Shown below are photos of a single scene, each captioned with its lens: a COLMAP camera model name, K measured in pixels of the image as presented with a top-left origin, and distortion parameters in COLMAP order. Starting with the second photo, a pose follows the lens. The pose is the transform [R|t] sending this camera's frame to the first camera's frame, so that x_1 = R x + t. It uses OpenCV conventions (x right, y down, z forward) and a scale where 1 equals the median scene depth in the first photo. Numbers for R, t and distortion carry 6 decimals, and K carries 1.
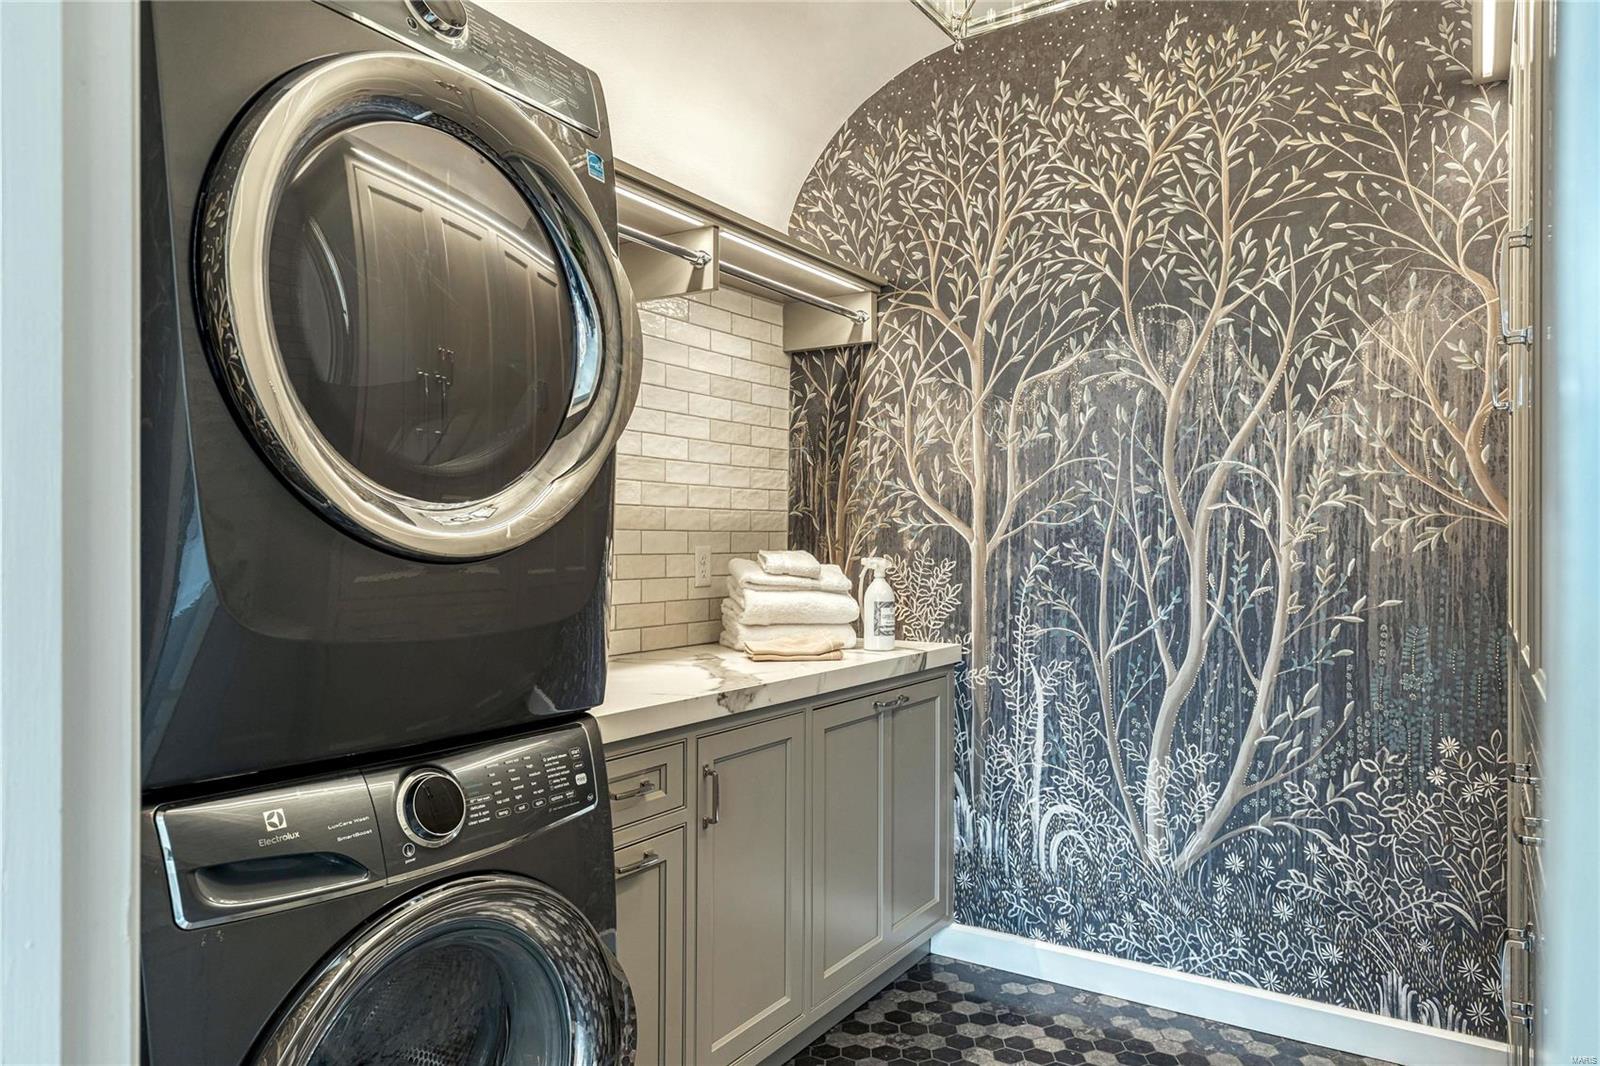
lens RADIAL K [[1079.8, 0, 799.9], [0, 1079.8, 536.1], [0, 0, 1]] dist [-0.003988, -0.000054]
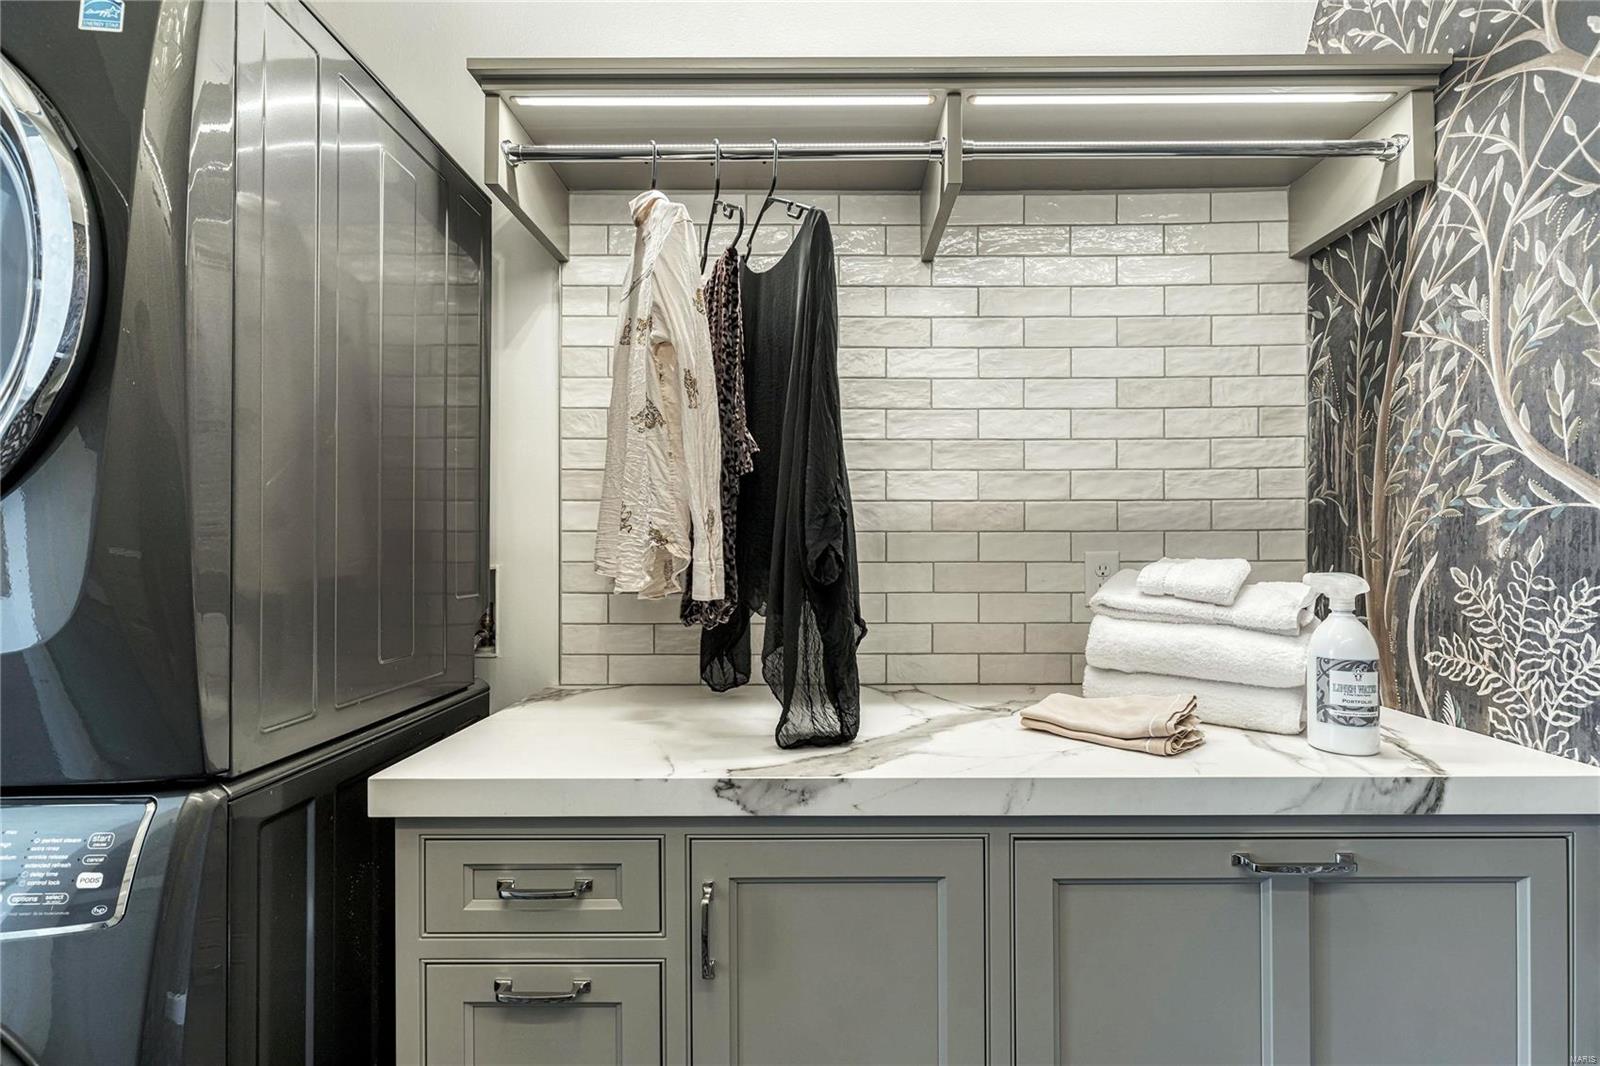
lens RADIAL K [[730.9, 0, 801.4], [0, 730.9, 542.5], [0, 0, 1]] dist [0.000669, -0.000585]
pose [[0.531208, -0.010197, -0.847180, 0.214340], [0.008327, 0.999942, -0.006814, 0.004531], [0.847201, -0.003434, 0.531262, 0.534183]]
